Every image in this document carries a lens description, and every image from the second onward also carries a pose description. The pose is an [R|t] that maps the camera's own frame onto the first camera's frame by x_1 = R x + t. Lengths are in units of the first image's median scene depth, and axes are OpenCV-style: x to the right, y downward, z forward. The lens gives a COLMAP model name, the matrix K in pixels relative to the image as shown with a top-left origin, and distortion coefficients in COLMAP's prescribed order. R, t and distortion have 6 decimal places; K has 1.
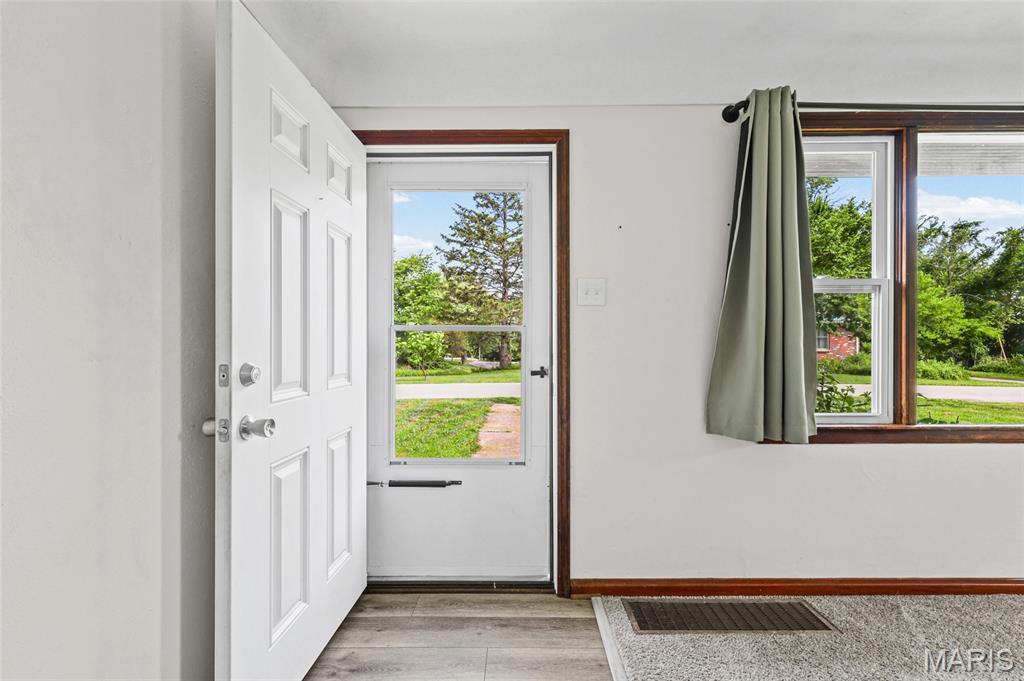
lens RADIAL K [[445.4, 0, 511.1], [0, 445.4, 340.3], [0, 0, 1]] dist [0.002205, 0.000056]
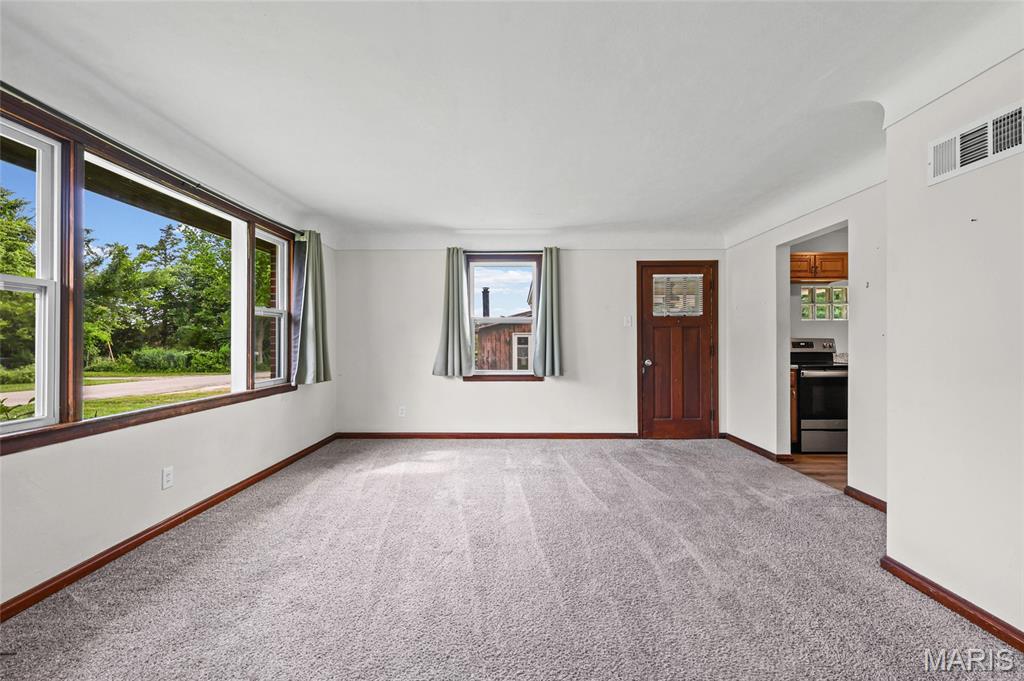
lens RADIAL K [[445.4, 0, 512.2], [0, 445.4, 340.7], [0, 0, 1]] dist [0.002205, 0.000056]
pose [[0.000649, 0.003024, 0.999995, -0.177906], [0.000426, 0.999995, -0.003024, 0.000802], [-1.000000, 0.000428, 0.000648, -0.040769]]
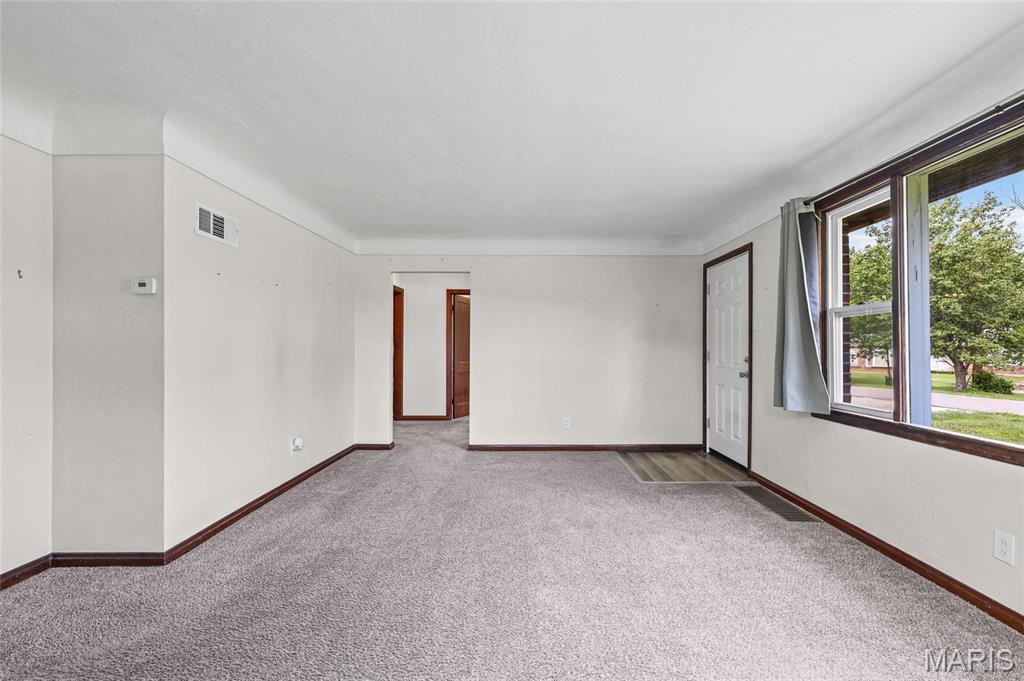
lens RADIAL K [[445.4, 0, 517.0], [0, 445.4, 342.3], [0, 0, 1]] dist [0.002205, 0.000056]
pose [[-0.004073, -0.009554, -0.999946, 2.221399], [0.001514, 0.999953, -0.009561, -0.014493], [0.999991, -0.001553, -0.004059, -0.024606]]
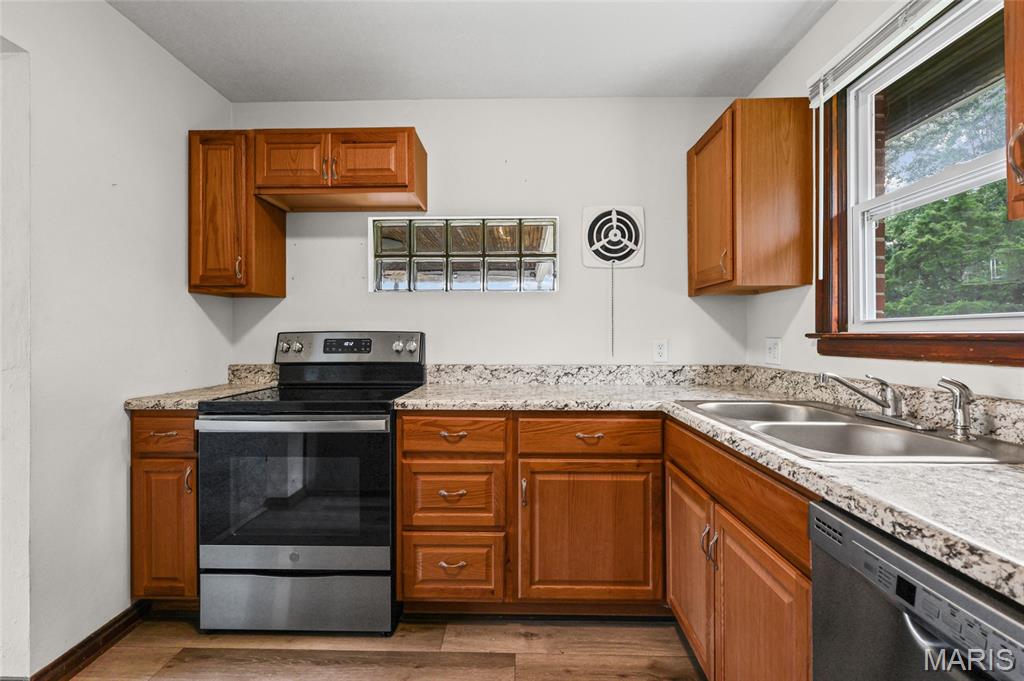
lens RADIAL K [[445.4, 0, 507.9], [0, 445.4, 335.2], [0, 0, 1]] dist [0.002205, 0.000056]
pose [[0.030975, 0.004892, 0.999508, 1.310065], [-0.001671, 0.999987, -0.004842, -0.003691], [-0.999519, -0.001521, 0.030983, -2.195271]]
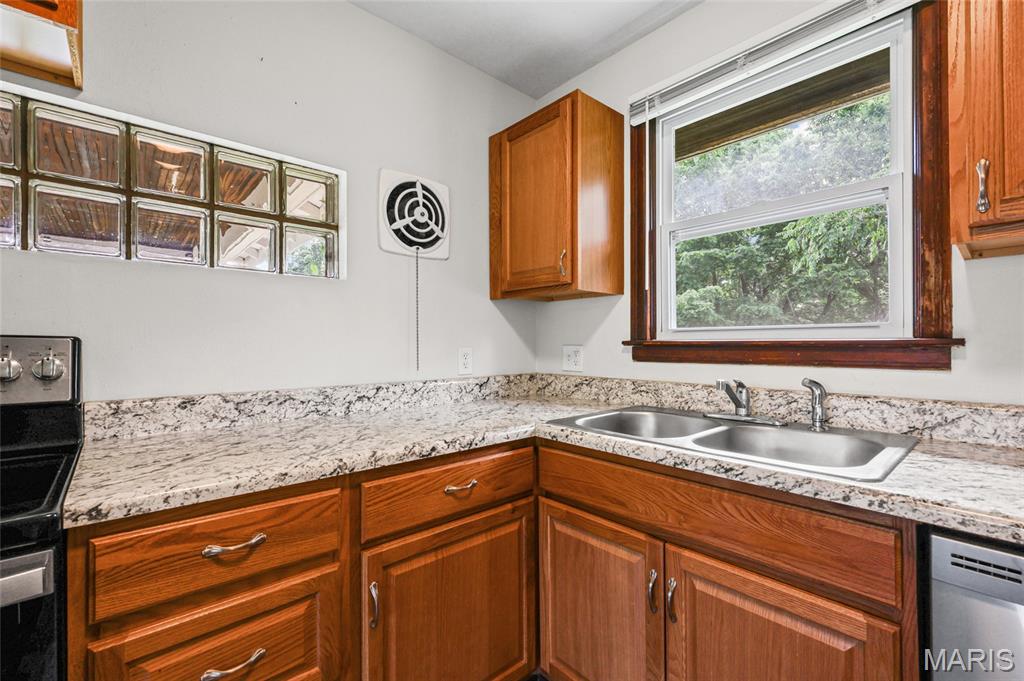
lens RADIAL K [[445.4, 0, 508.9], [0, 445.4, 342.5], [0, 0, 1]] dist [0.002205, 0.000056]
pose [[-0.663146, 0.007052, 0.748456, 1.685026], [0.003231, 0.999973, -0.006559, -0.004254], [-0.748483, -0.001931, -0.663152, -1.972166]]
